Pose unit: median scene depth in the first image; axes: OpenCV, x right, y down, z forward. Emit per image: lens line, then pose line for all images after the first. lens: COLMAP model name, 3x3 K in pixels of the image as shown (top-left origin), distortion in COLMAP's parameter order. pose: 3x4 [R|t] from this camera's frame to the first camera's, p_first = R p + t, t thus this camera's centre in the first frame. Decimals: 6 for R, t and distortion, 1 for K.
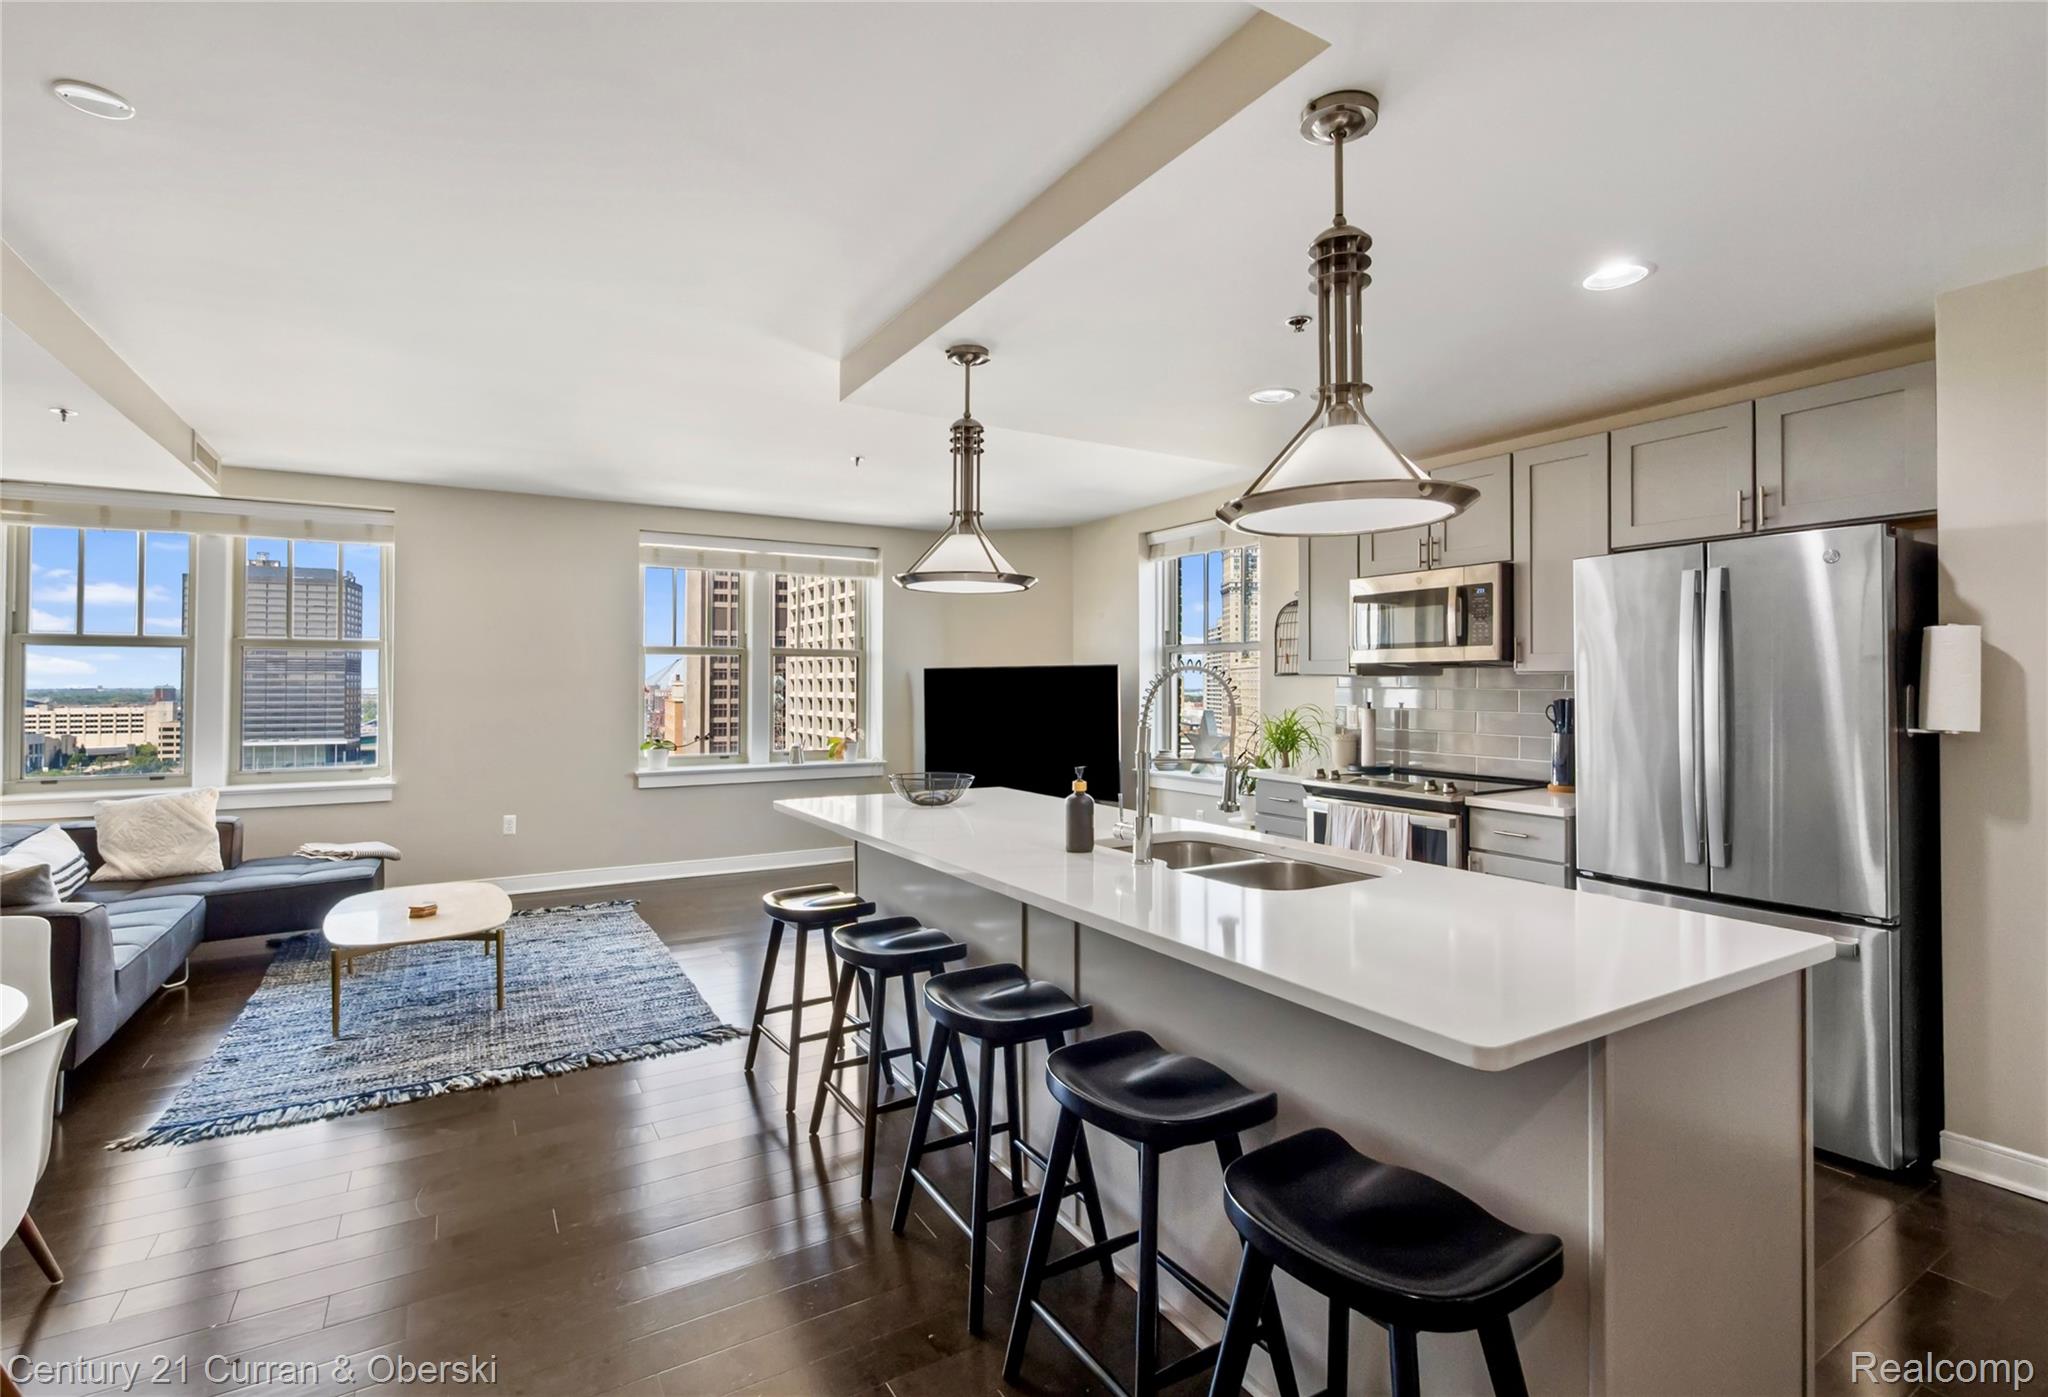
lens RADIAL K [[956.9, 0, 1024.0], [0, 956.9, 698.5], [0, 0, 1]] dist [0.000124, -0.000002]
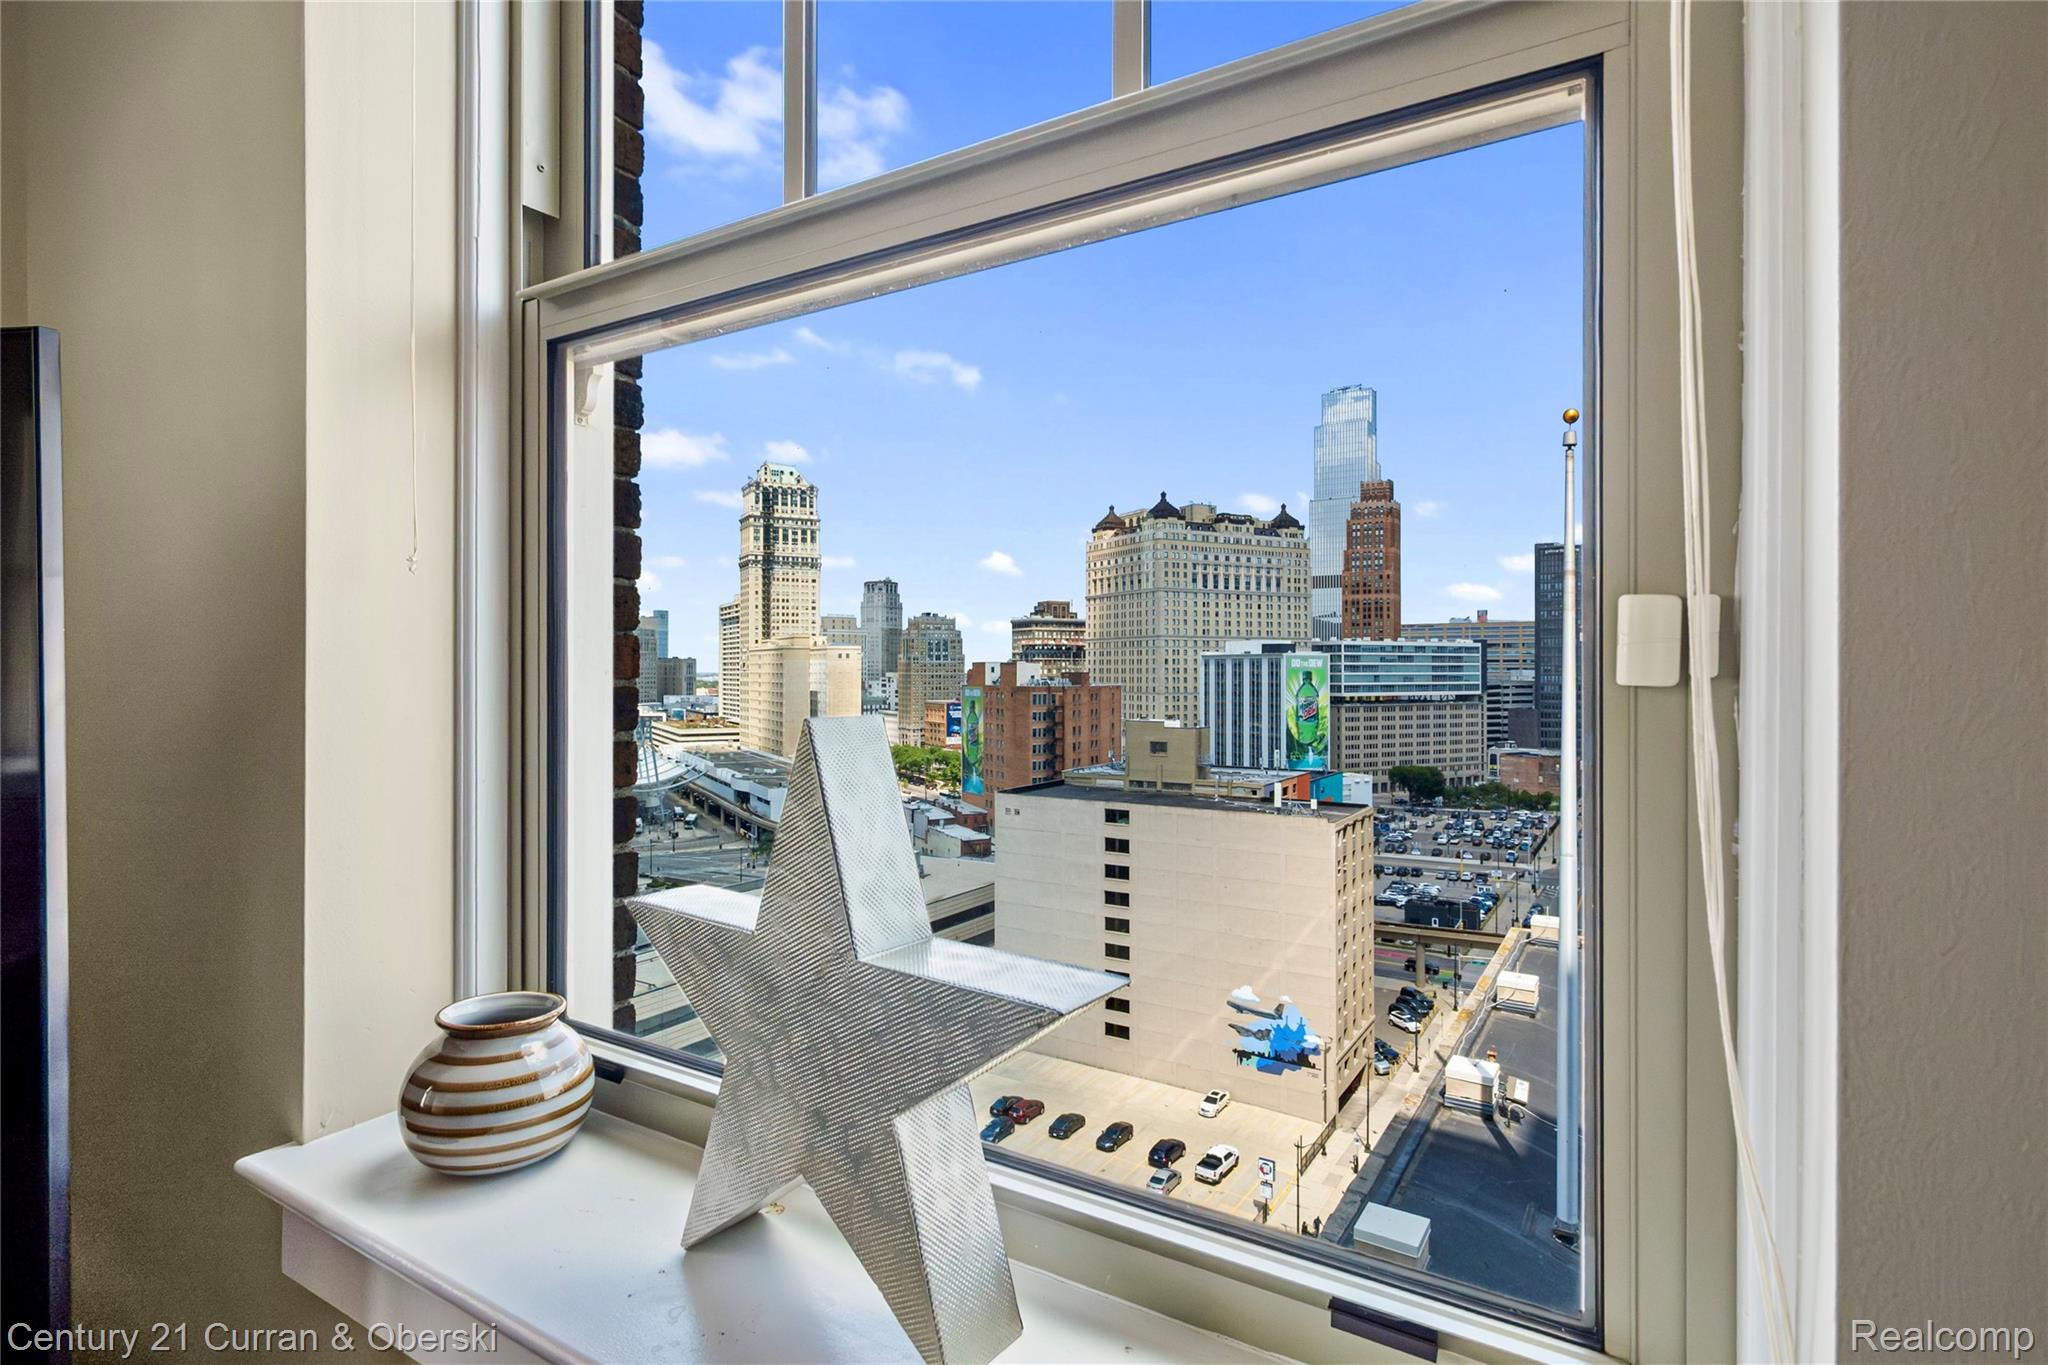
lens RADIAL K [[1044.6, 0, 1024.0], [0, 1044.6, 682.5], [0, 0, 1]] dist [-0.000140, -0.000035]
pose [[0.892119, -0.003463, 0.451787, 0.143161], [0.003381, 0.999994, 0.000988, 0.005232], [-0.451788, 0.000646, 0.892125, 0.815311]]
